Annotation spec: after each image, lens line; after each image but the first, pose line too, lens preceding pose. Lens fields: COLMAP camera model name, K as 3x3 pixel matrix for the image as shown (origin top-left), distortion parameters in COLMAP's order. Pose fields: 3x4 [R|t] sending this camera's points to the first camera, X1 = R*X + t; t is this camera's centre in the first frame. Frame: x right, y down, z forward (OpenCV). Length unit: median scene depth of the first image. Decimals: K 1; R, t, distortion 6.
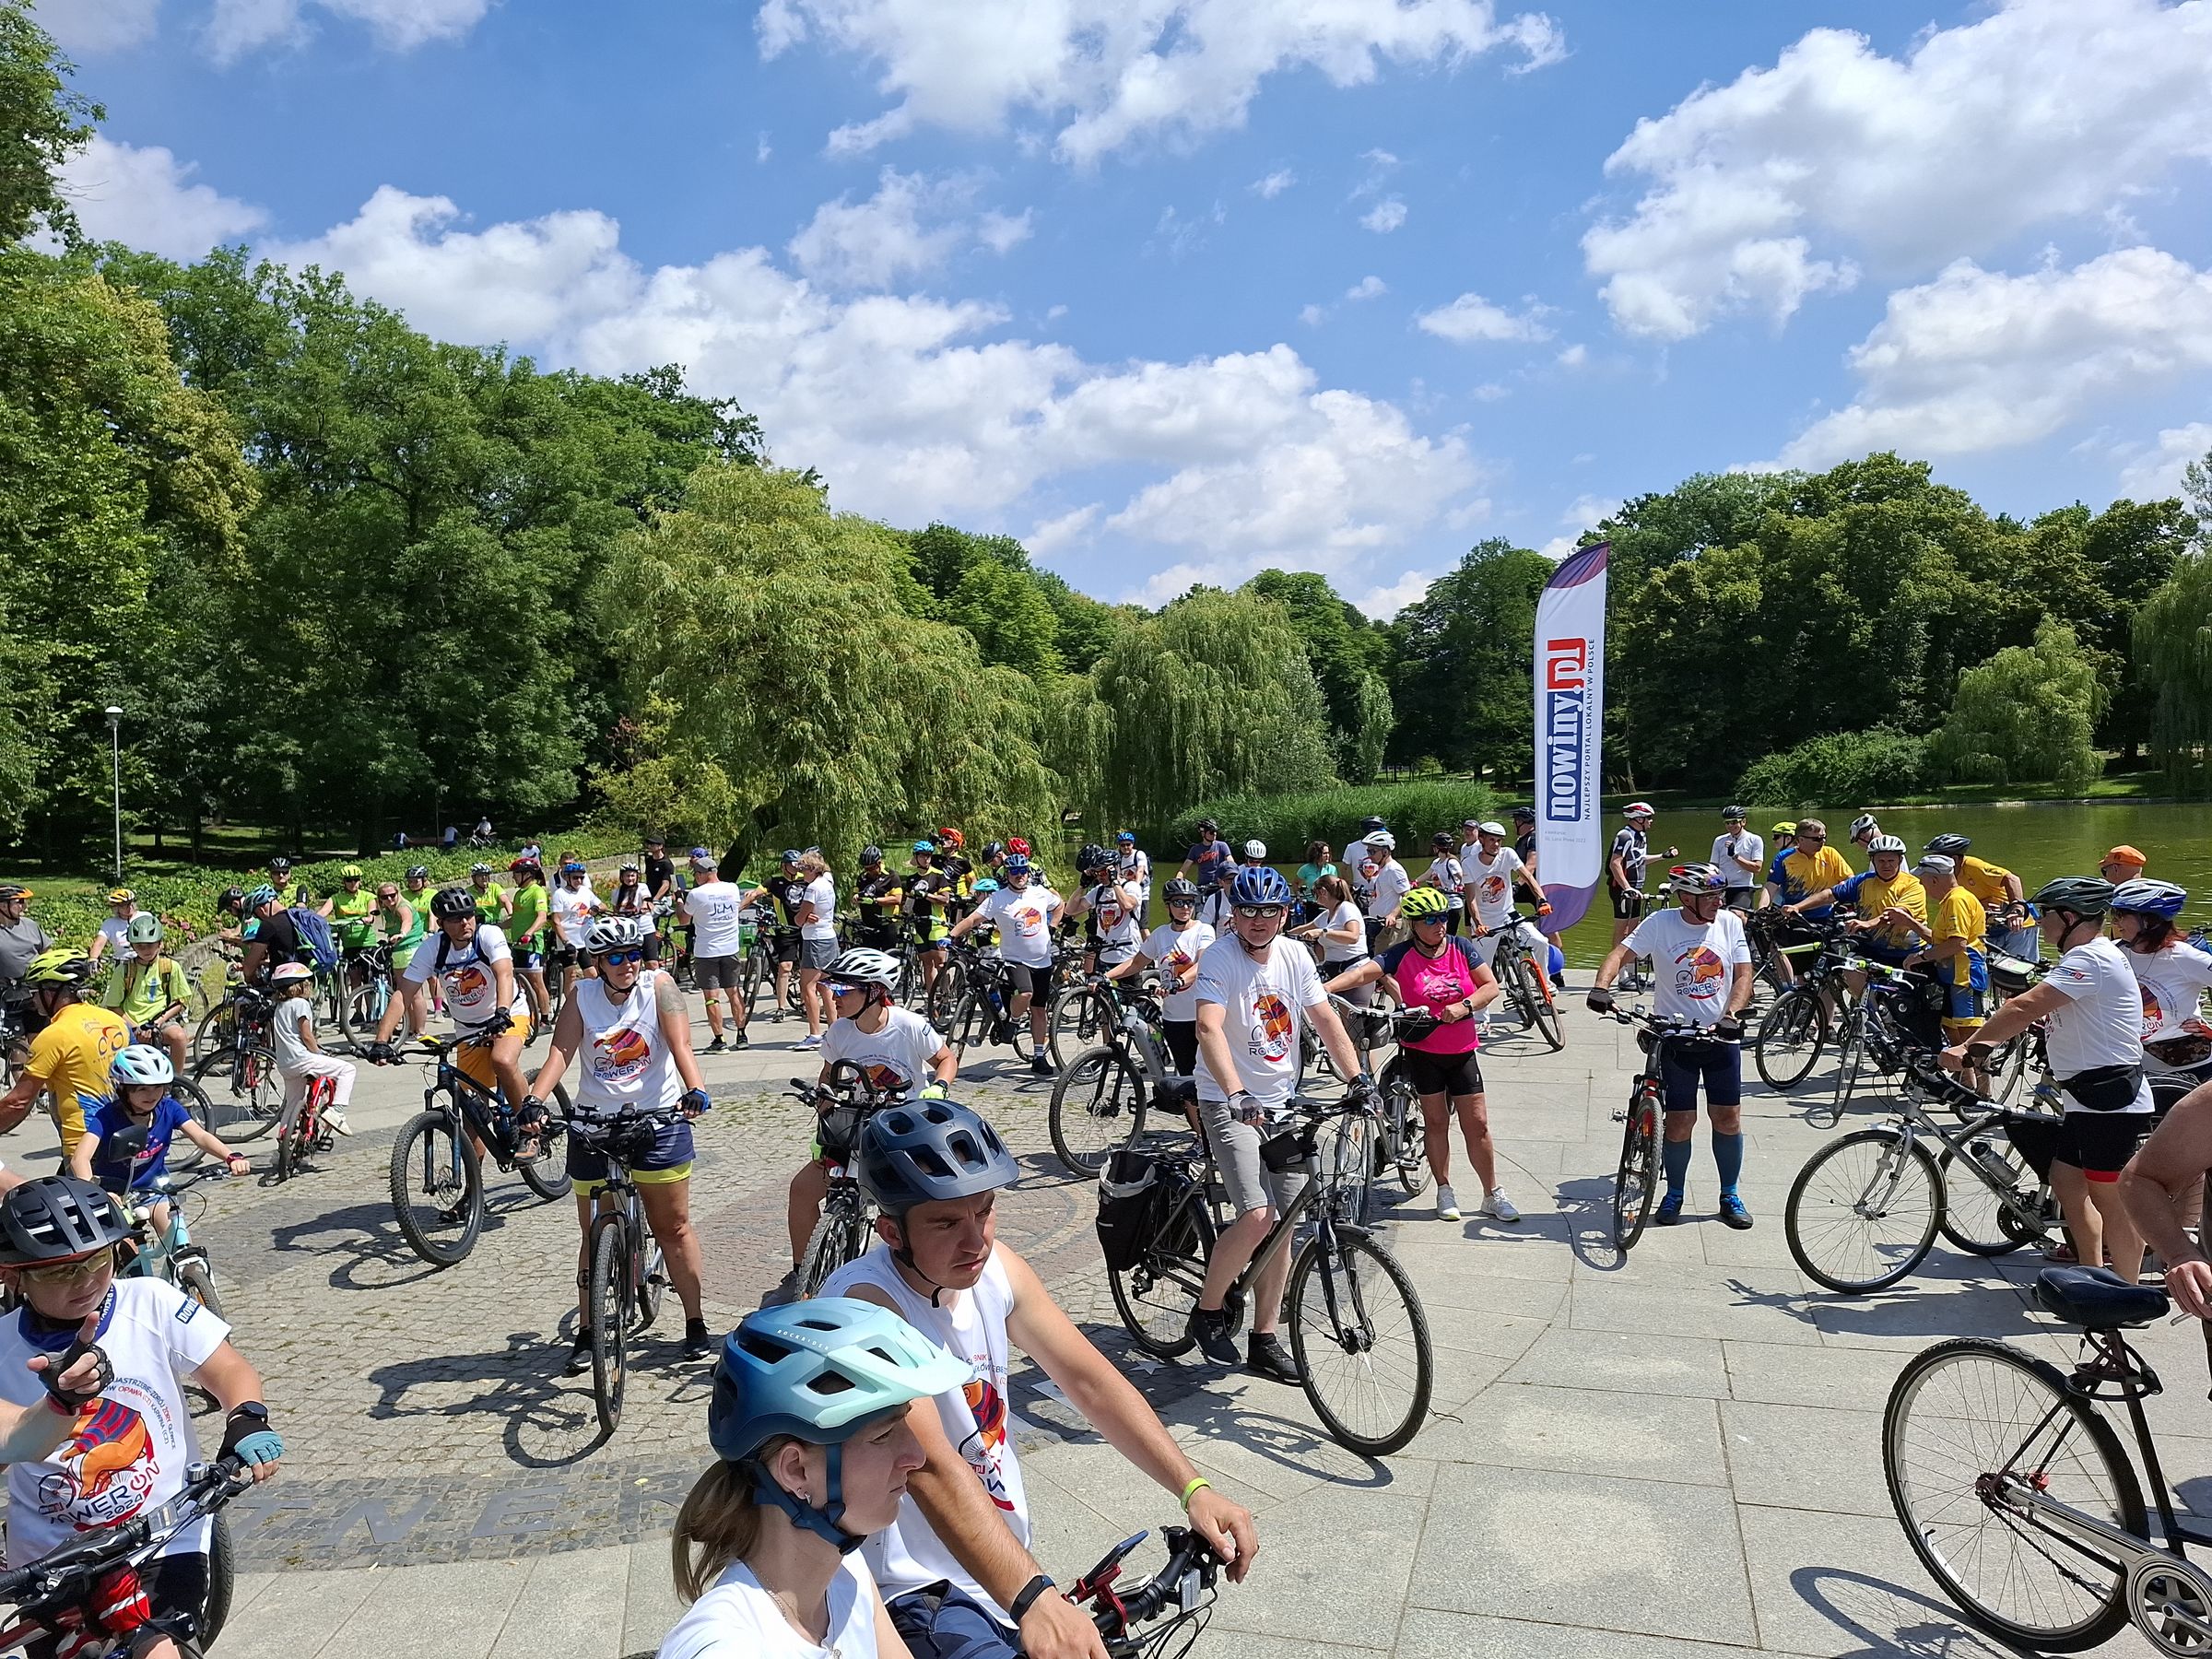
lens RADIAL K [[1522.8, 0, 1113.6], [0, 1522.8, 825.3], [0, 0, 1]] dist [0.064988, -0.082946]
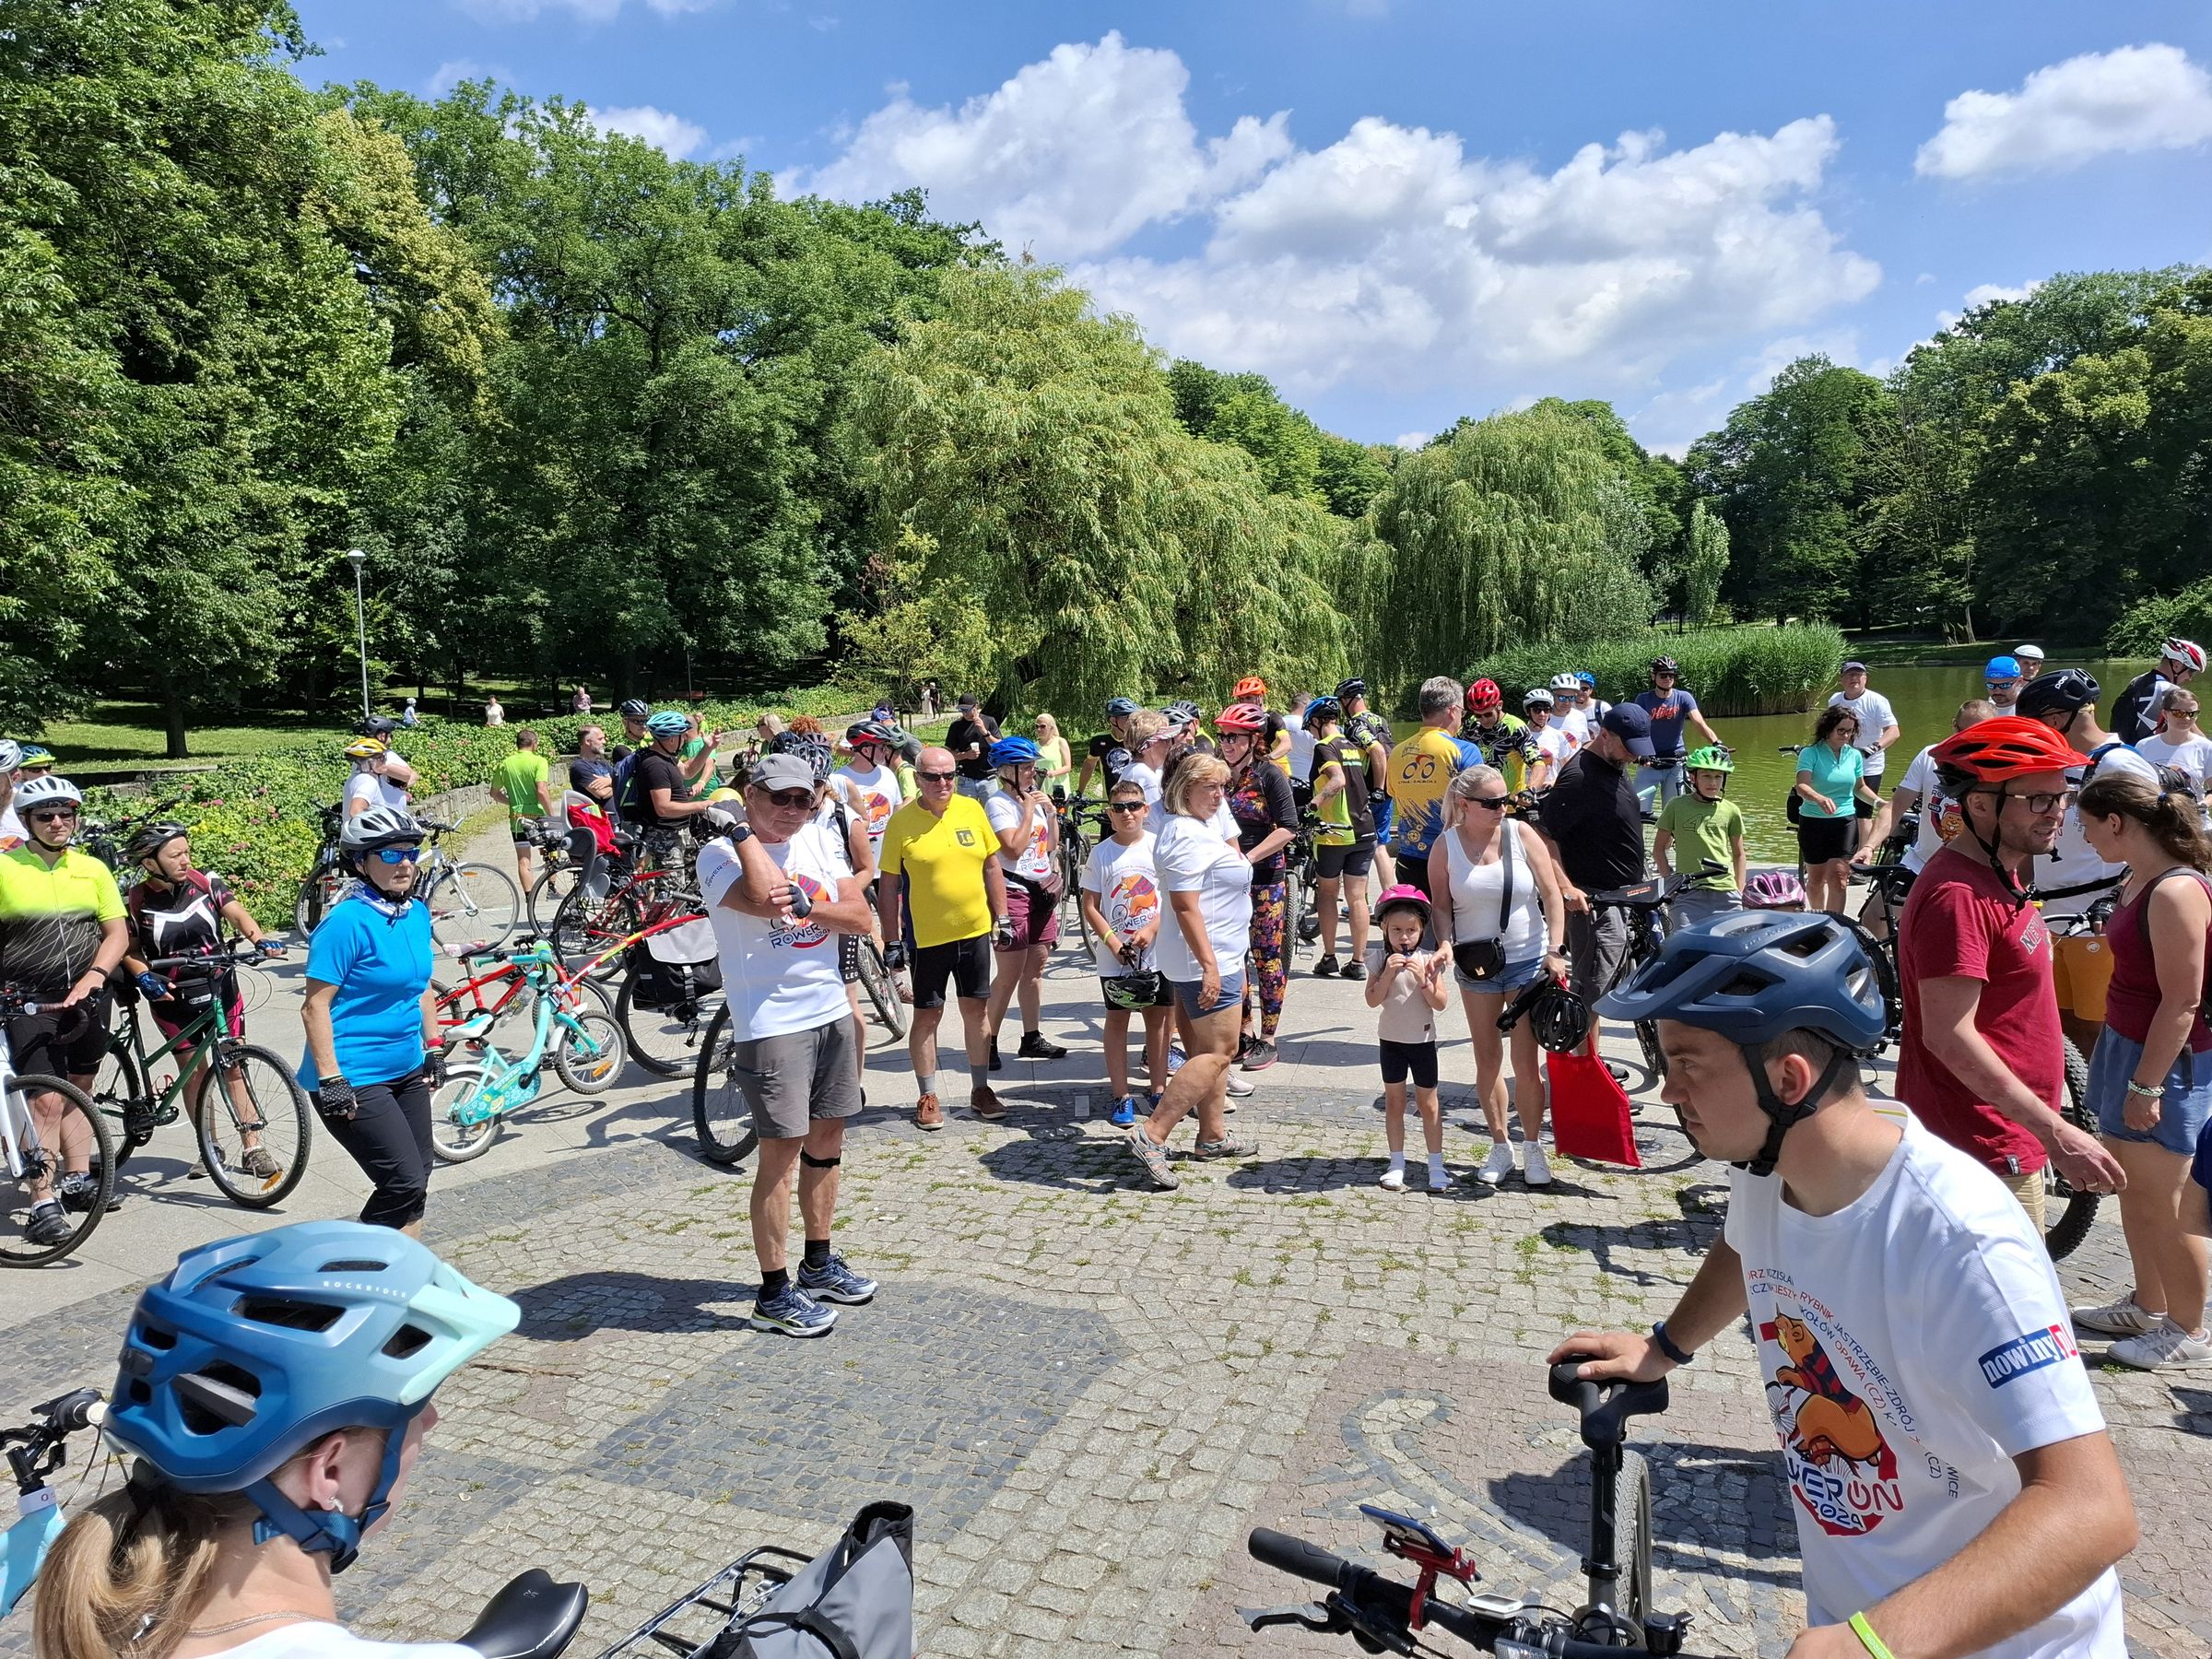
lens RADIAL K [[1505.5, 0, 1123.7], [0, 1505.5, 806.6], [0, 0, 1]] dist [0.067412, -0.082325]
pose [[0.989908, 0.012185, -0.141186, -0.033674], [-0.000619, 0.996659, 0.081677, 0.002616], [0.141709, -0.080765, 0.986608, 0.094177]]
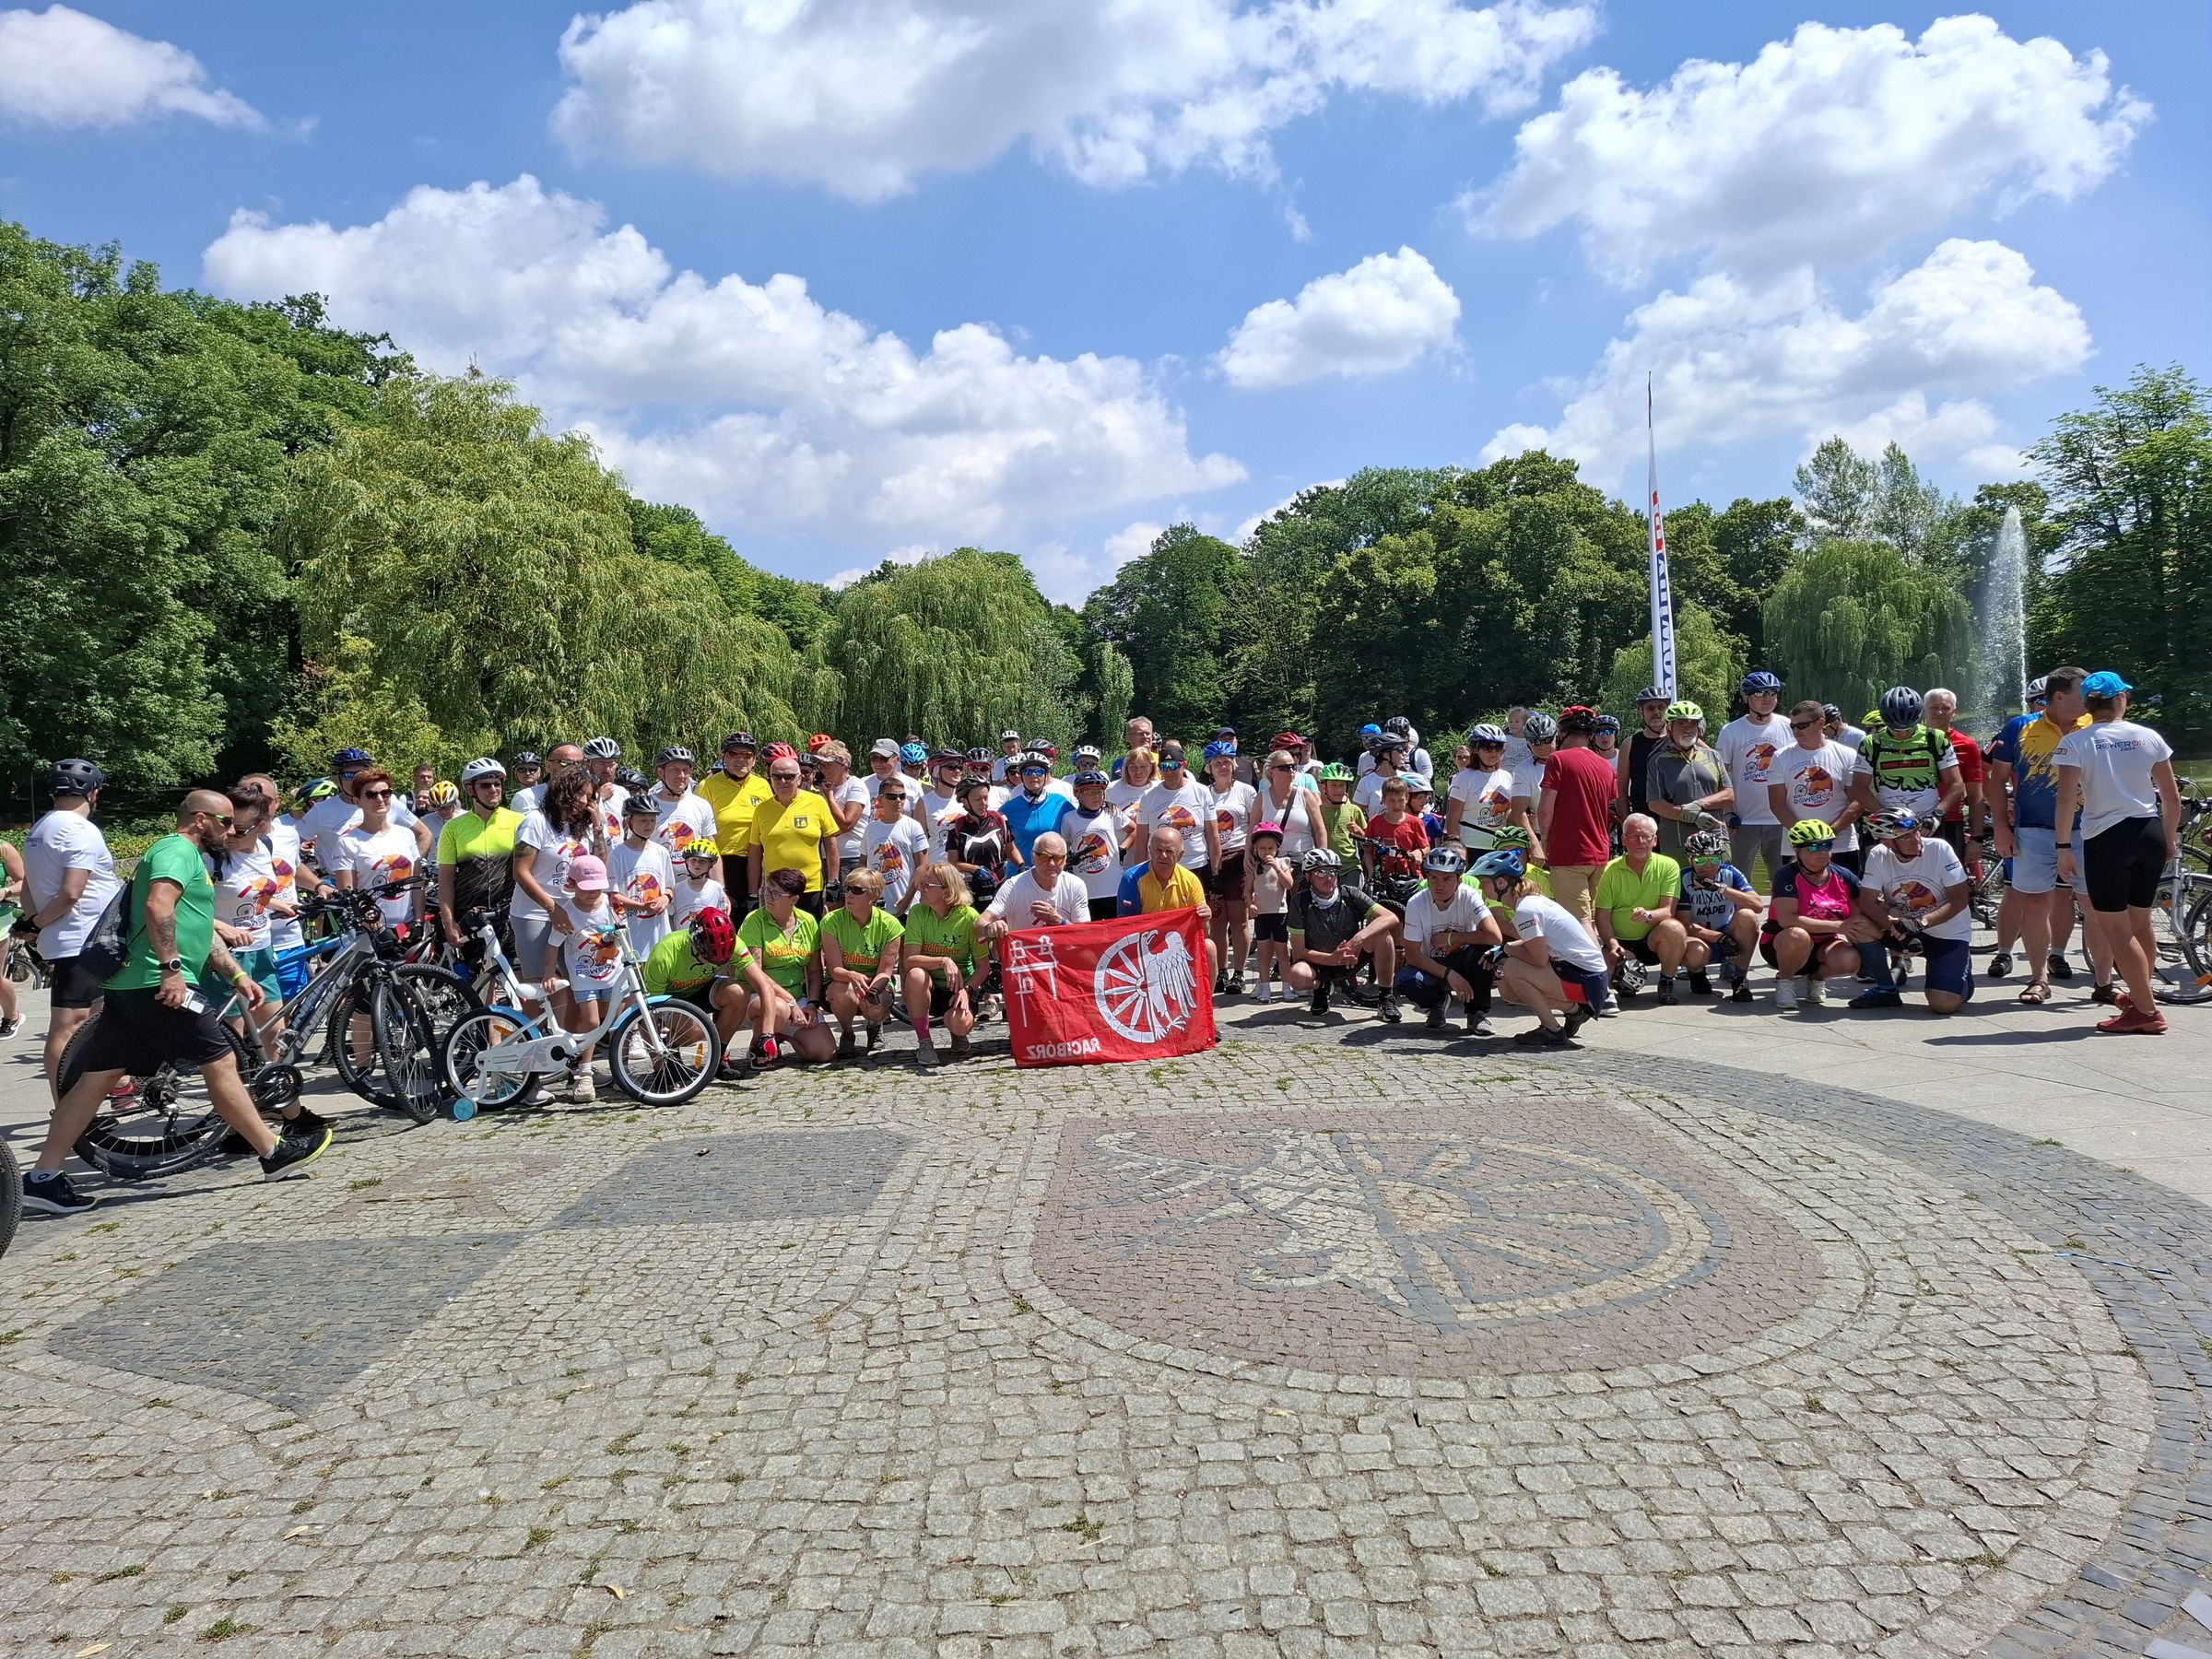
lens RADIAL K [[1491.7, 0, 1082.6], [0, 1491.7, 815.9], [0, 0, 1]] dist [0.085541, -0.105178]
pose [[0.977646, -0.013666, 0.209815, -0.054281], [0.014080, 0.999901, -0.000478, 0.014127], [-0.209787, 0.003422, 0.977741, 0.064385]]
